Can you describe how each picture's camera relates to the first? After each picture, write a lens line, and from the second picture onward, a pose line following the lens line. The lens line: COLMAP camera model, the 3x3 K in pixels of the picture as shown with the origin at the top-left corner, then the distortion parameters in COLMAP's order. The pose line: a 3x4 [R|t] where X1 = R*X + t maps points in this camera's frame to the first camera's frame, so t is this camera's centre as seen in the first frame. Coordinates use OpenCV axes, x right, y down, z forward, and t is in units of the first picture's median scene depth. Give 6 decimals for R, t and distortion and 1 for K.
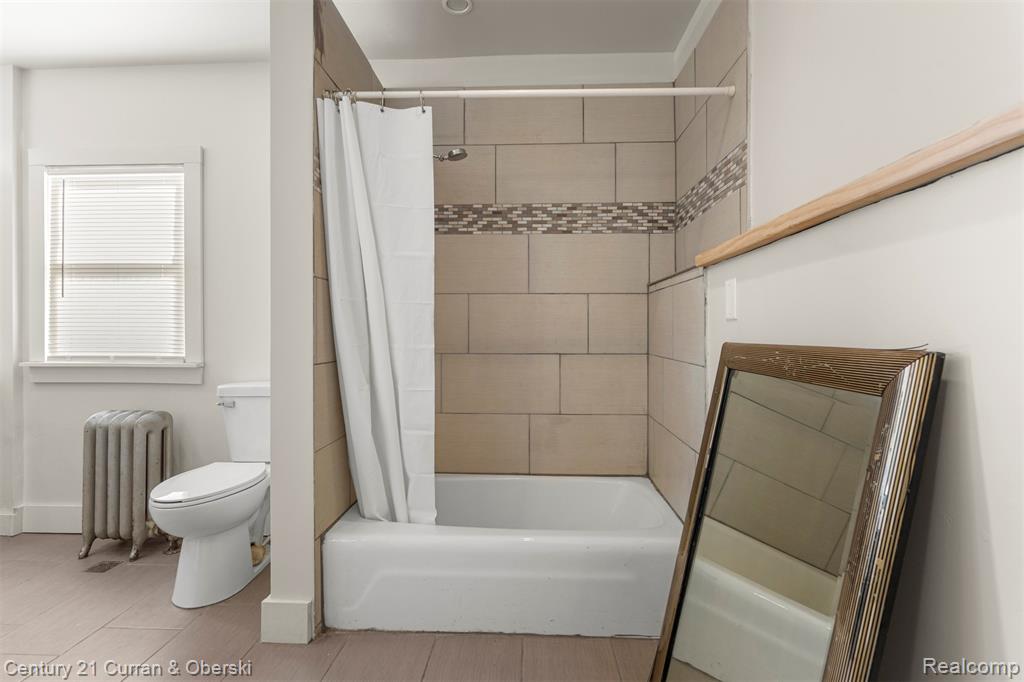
lens RADIAL K [[469.8, 0, 511.1], [0, 469.8, 331.3], [0, 0, 1]] dist [-0.000381, 0.000130]
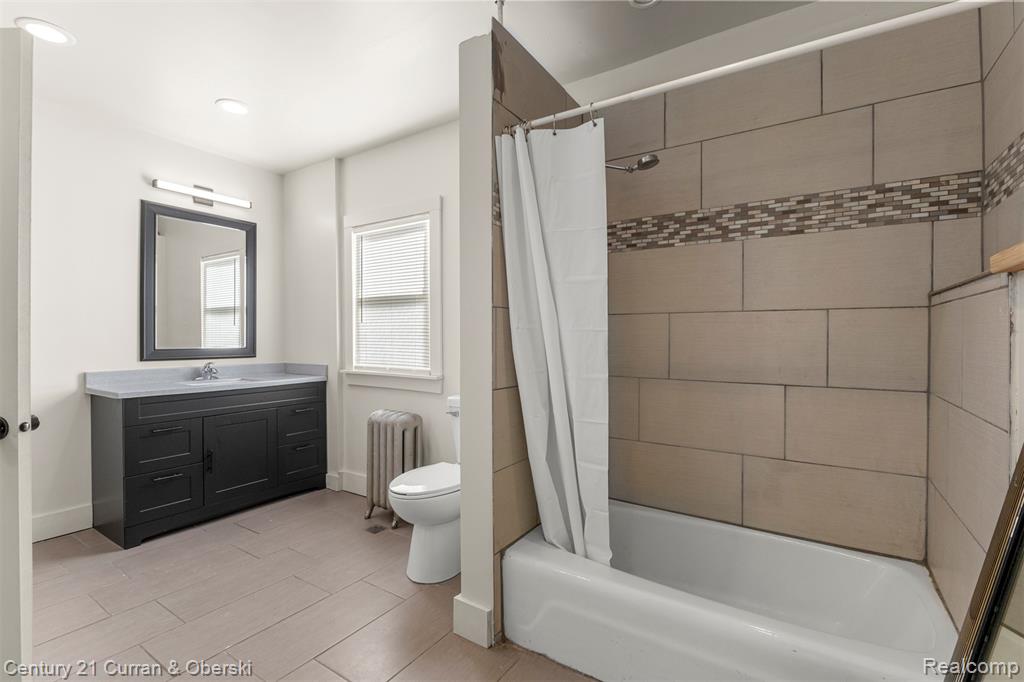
lens RADIAL K [[453.2, 0, 515.8], [0, 453.2, 342.8], [0, 0, 1]] dist [-0.008522, -0.000167]
pose [[0.862546, 0.007705, -0.505919, 0.097590], [-0.002550, 0.999938, 0.010881, -0.032222], [0.505971, -0.008095, 0.862512, 0.102430]]
